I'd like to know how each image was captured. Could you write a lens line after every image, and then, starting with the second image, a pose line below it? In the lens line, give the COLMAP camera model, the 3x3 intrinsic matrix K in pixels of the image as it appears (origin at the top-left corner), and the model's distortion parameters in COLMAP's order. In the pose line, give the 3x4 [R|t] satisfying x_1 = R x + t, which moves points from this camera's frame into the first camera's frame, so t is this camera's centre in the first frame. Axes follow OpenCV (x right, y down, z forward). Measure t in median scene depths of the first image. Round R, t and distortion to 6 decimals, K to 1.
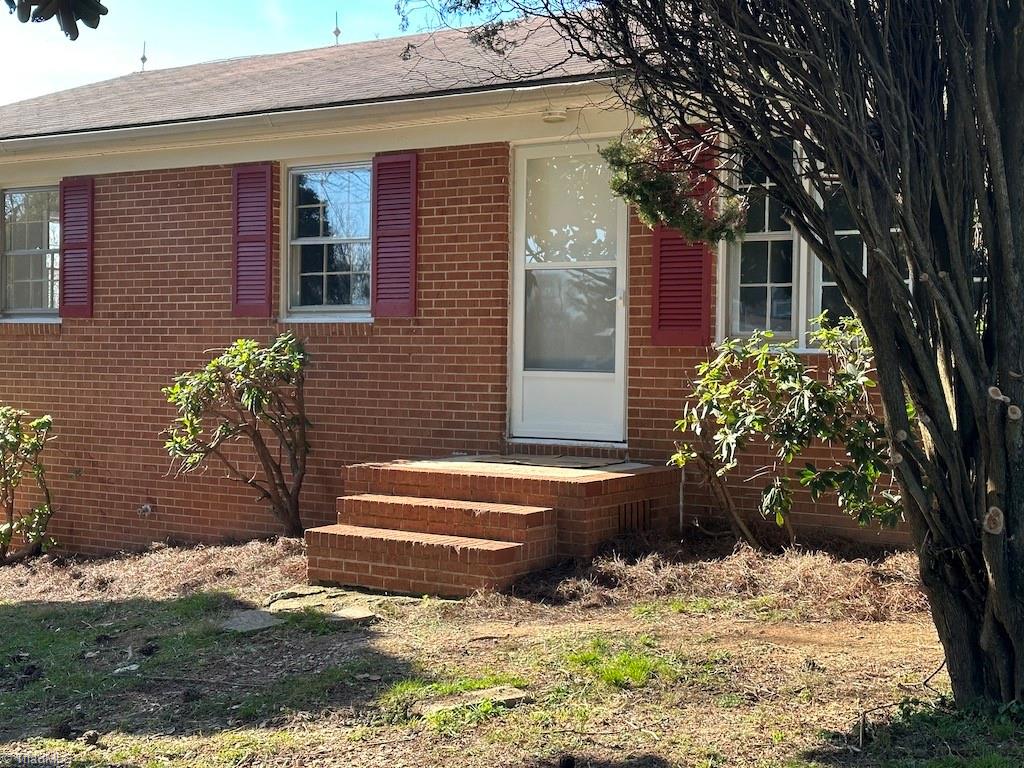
lens RADIAL K [[1441.1, 0, 509.6], [0, 1441.1, 382.5], [0, 0, 1]] dist [0.083082, 0.000000]
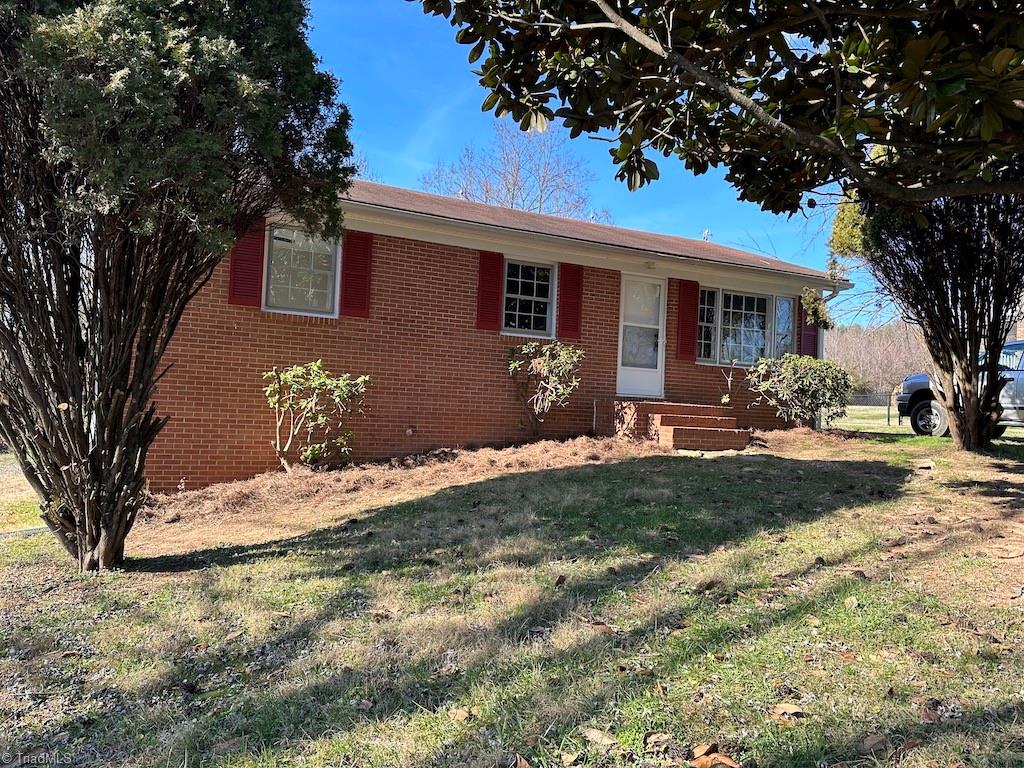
lens RADIAL K [[719.3, 0, 514.4], [0, 719.3, 385.7], [0, 0, 1]] dist [0.070832, -0.014811]
pose [[0.517000, 0.040107, 0.855046, -0.892987], [-0.025182, 0.999182, -0.031642, 0.053682], [-0.855615, -0.005173, 0.517587, 0.422847]]
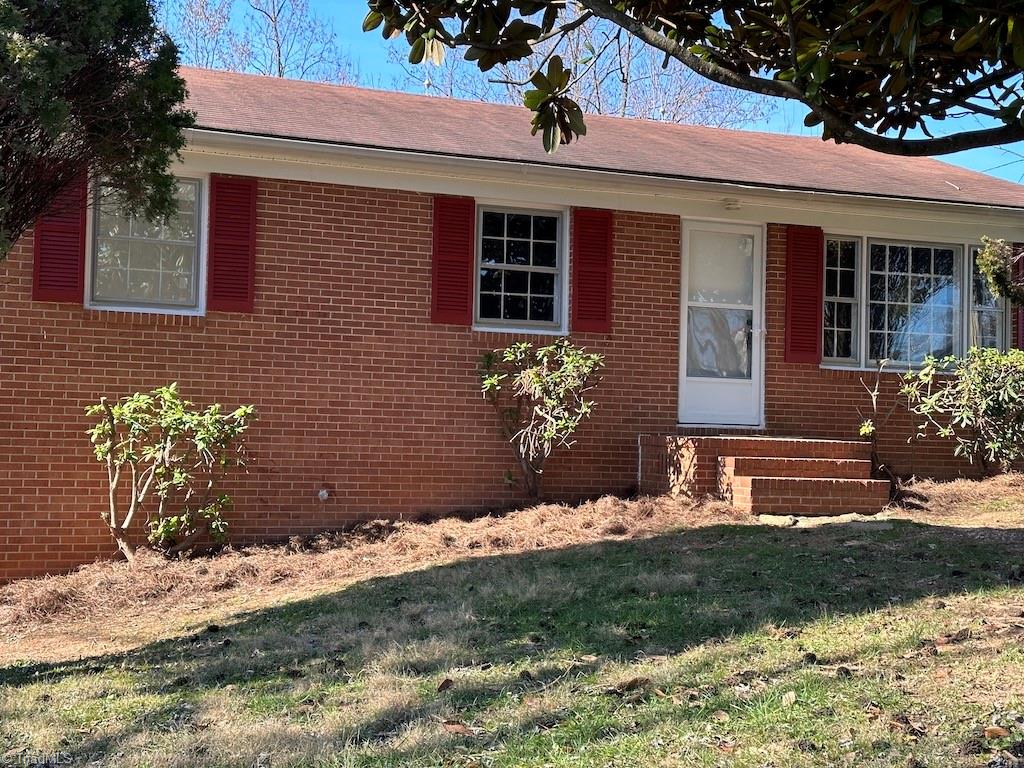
lens RADIAL K [[1441.1, 0, 509.8], [0, 1441.1, 381.6], [0, 0, 1]] dist [0.083082, 0.000000]
pose [[0.587890, 0.038188, 0.808039, -0.998840], [-0.002541, 0.998967, -0.045362, 0.049785], [-0.808937, 0.024615, 0.587380, 0.242675]]
